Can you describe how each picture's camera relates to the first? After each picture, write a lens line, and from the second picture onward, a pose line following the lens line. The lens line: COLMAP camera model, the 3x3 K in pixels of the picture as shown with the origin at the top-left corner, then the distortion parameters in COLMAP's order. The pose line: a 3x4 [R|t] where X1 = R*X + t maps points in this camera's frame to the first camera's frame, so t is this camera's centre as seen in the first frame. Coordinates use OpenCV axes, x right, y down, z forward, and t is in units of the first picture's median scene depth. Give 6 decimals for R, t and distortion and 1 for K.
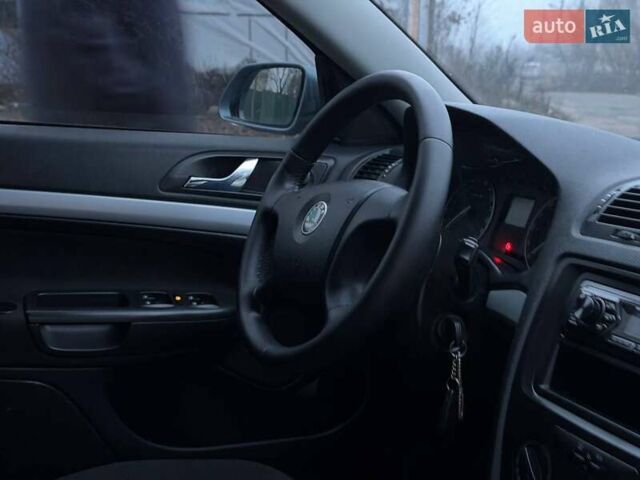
lens RADIAL K [[910.7, 0, 320.0], [0, 910.7, 240.0], [0, 0, 1]] dist [0.138300, 0.038731]
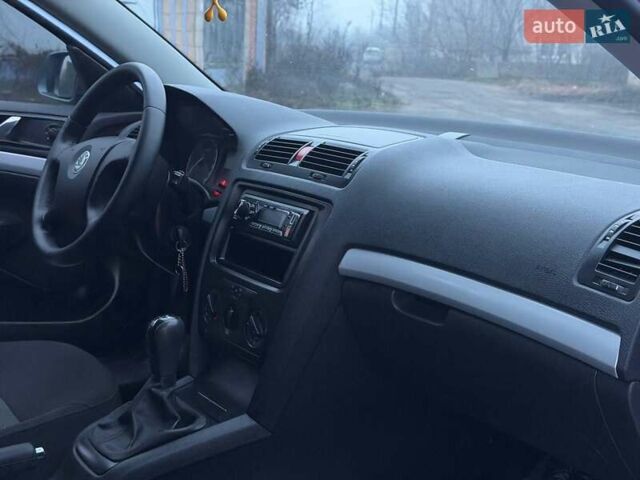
lens RADIAL K [[910.7, 0, 320.0], [0, 910.7, 240.0], [0, 0, 1]] dist [0.138300, 0.038731]
pose [[0.986482, -0.028220, 0.161419, 0.120415], [0.025298, 0.999477, 0.020129, 0.075804], [-0.161903, -0.015773, 0.986681, -0.496513]]
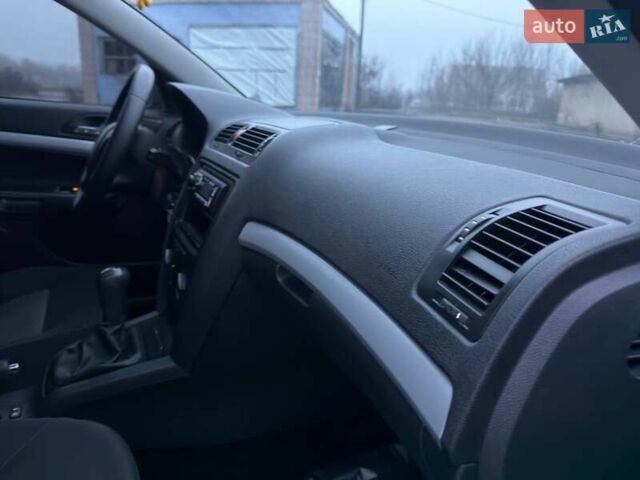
lens RADIAL K [[456.7, 0, 321.1], [0, 456.7, 242.2], [0, 0, 1]] dist [0.058313, -0.079804]
pose [[0.999507, 0.015312, 0.027422, 0.409683], [-0.018330, 0.993381, 0.113397, 0.066790], [-0.025504, -0.113844, 0.993171, -0.018127]]
